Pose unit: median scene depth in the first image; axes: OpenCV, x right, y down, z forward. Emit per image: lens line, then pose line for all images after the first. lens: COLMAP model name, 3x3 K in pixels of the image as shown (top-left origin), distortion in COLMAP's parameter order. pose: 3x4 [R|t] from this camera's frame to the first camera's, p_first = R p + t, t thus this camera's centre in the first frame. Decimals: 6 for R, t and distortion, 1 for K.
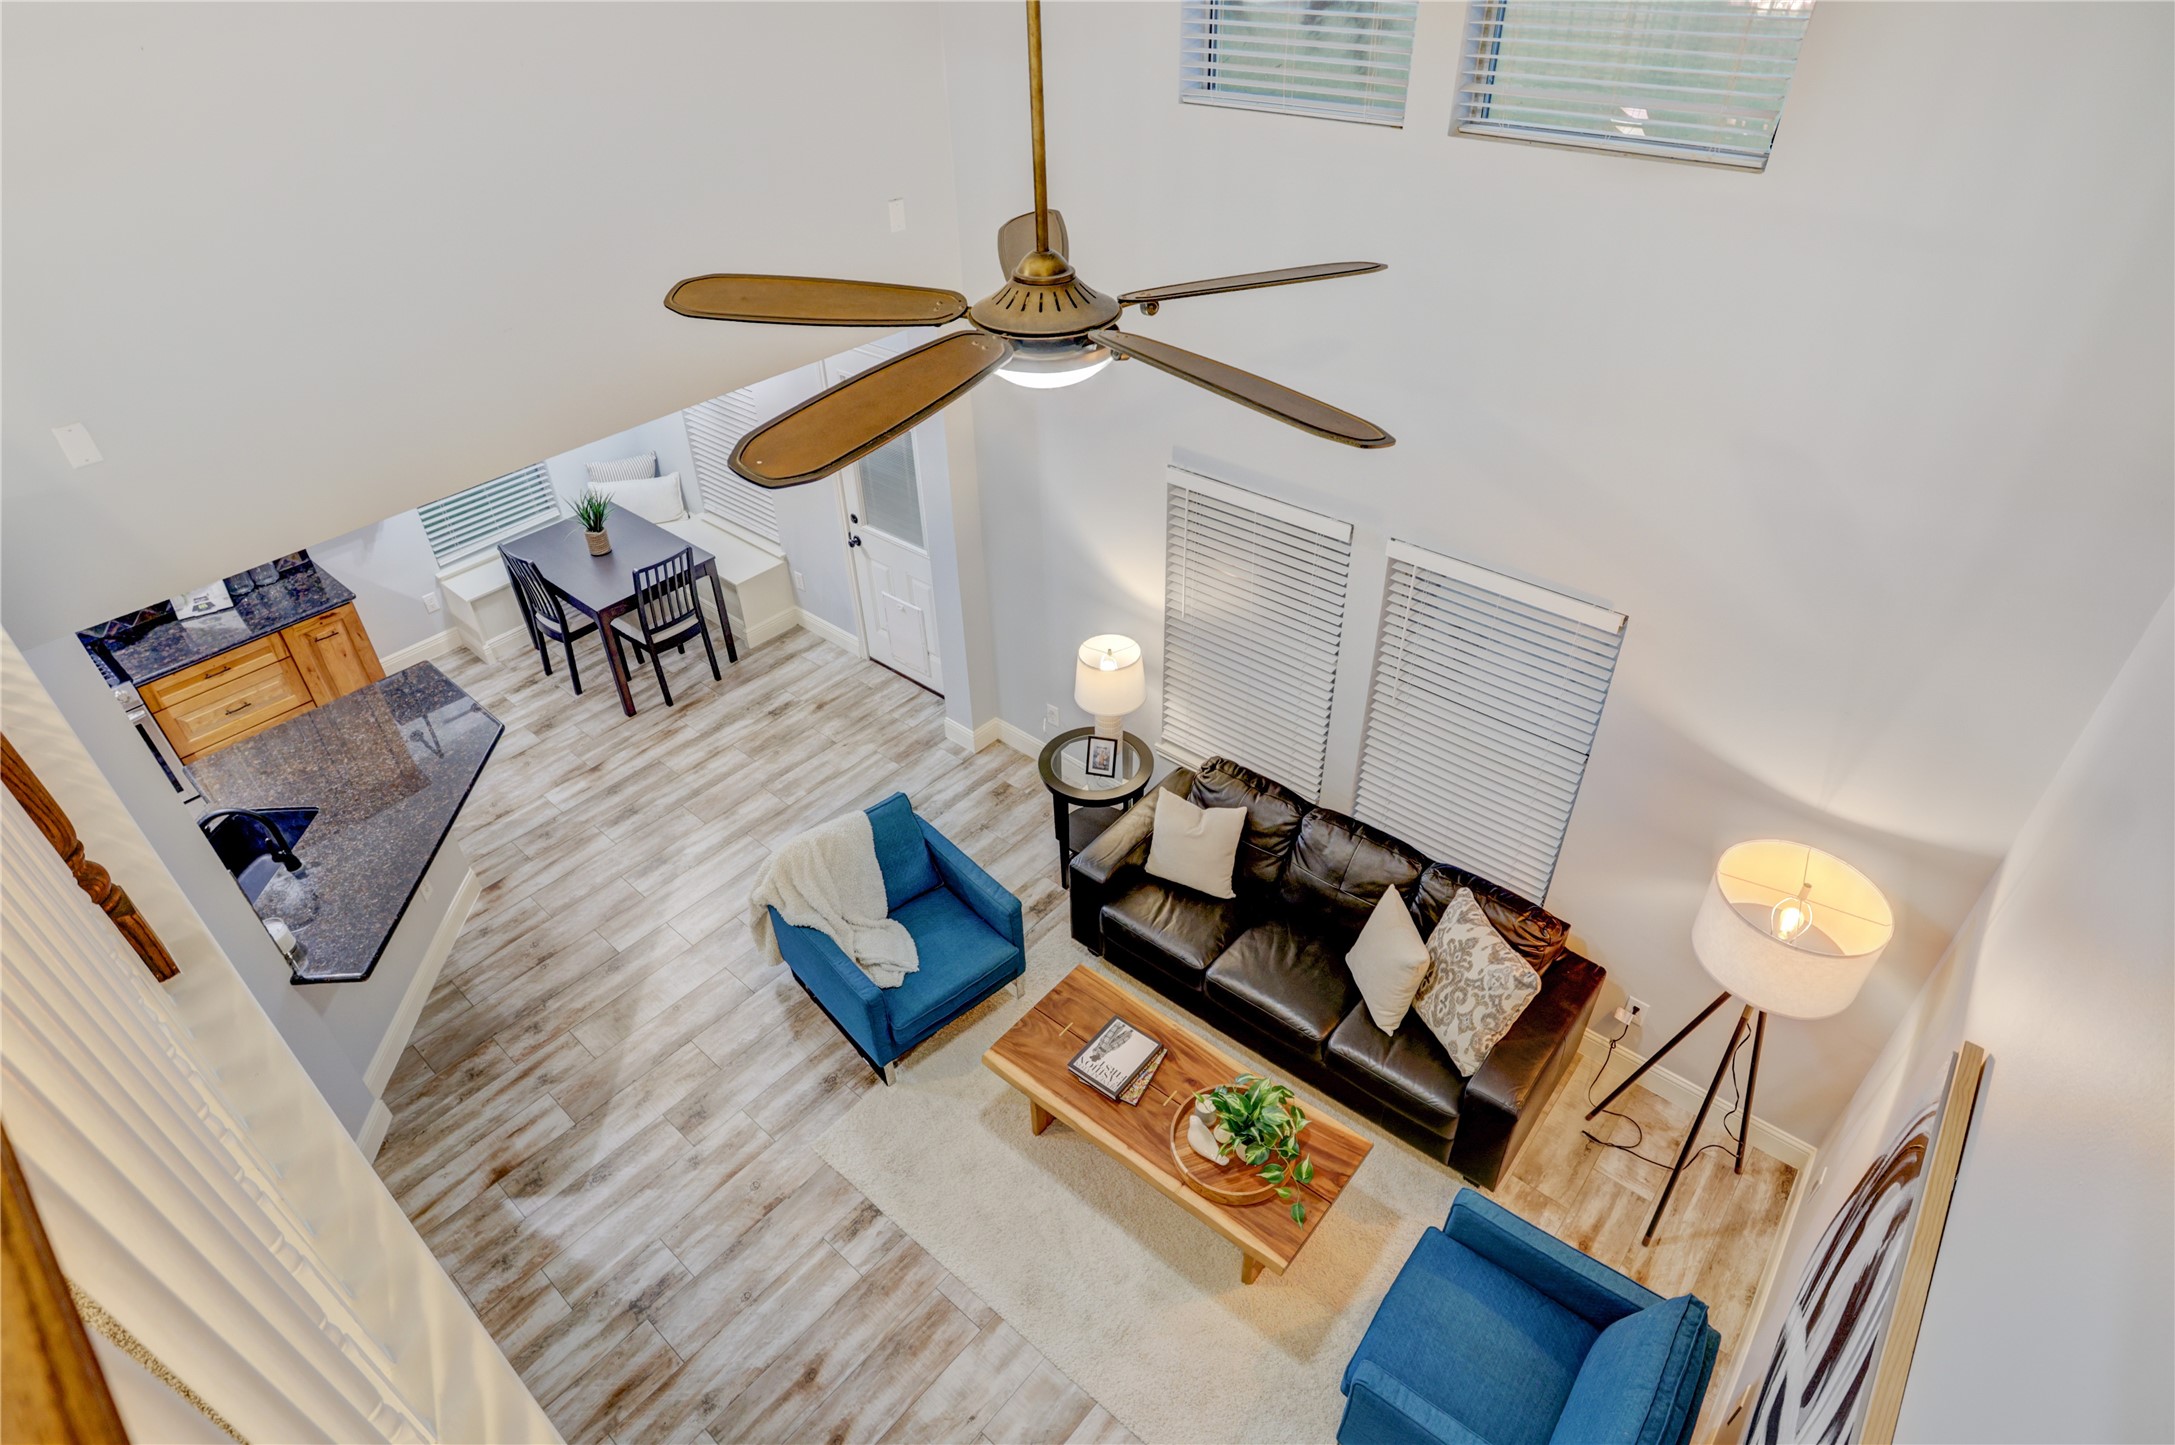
lens RADIAL K [[1106.9, 0, 1092.3], [0, 1106.9, 690.8], [0, 0, 1]] dist [-0.078689, 0.032089]
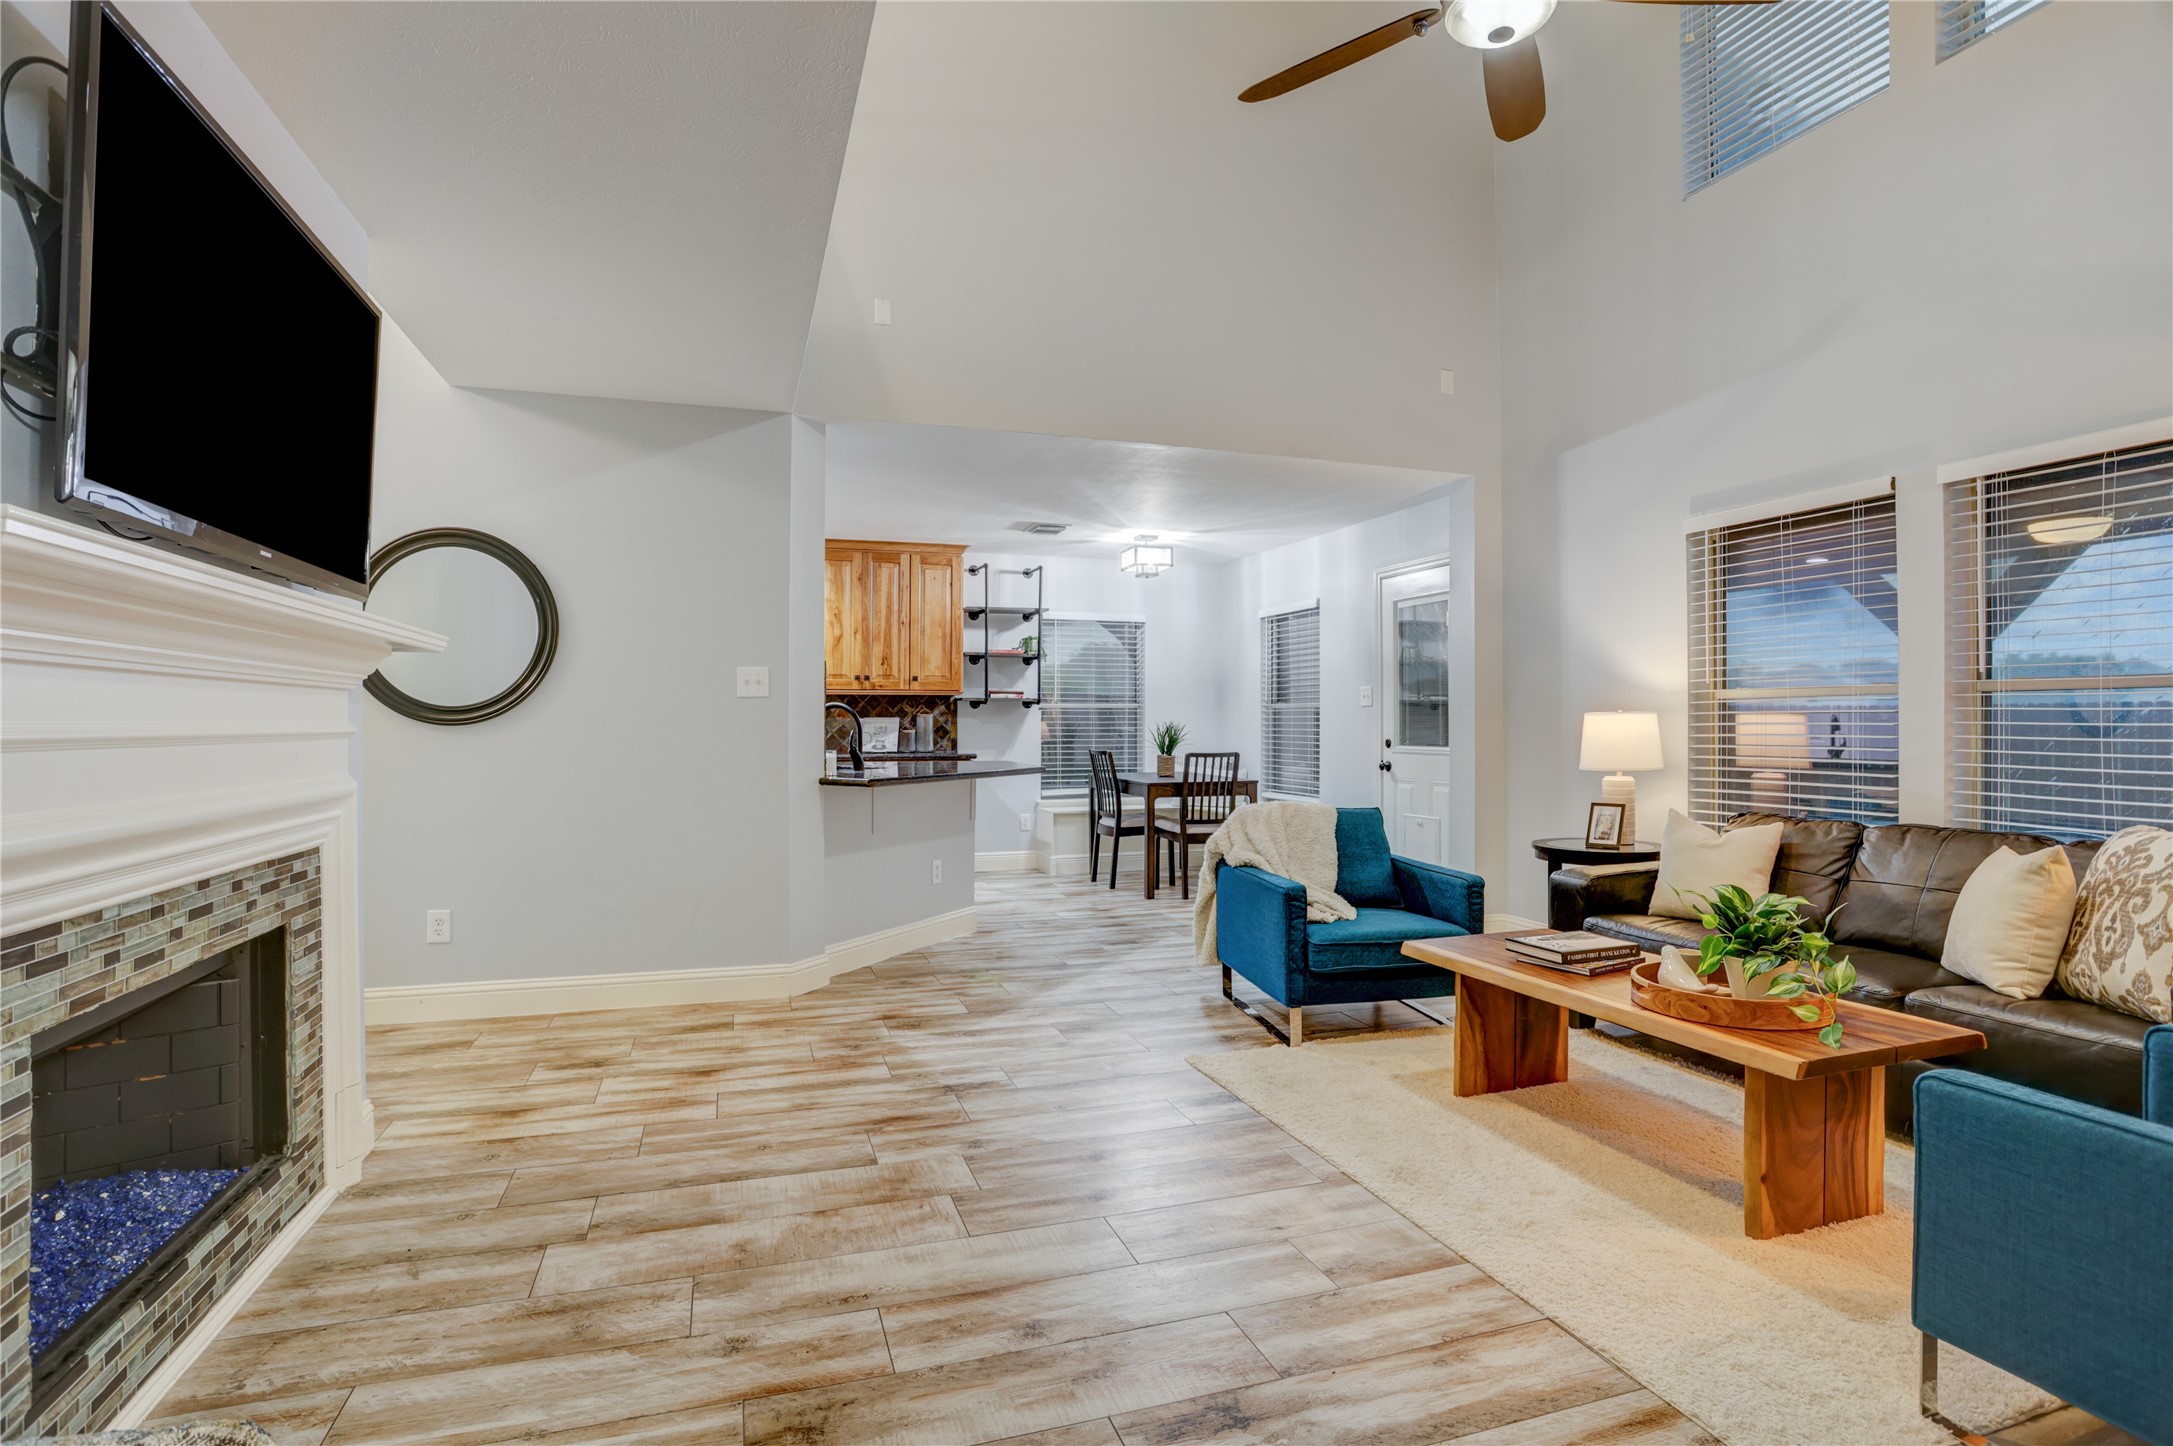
lens RADIAL K [[1063.5, 0, 1113.4], [0, 1063.5, 719.8], [0, 0, 1]] dist [-0.059395, 0.027608]
pose [[0.862888, 0.007611, -0.505339, 0.107721], [-0.302086, 0.809381, -0.503634, 0.624011], [0.405178, 0.587235, 0.700704, 0.232468]]
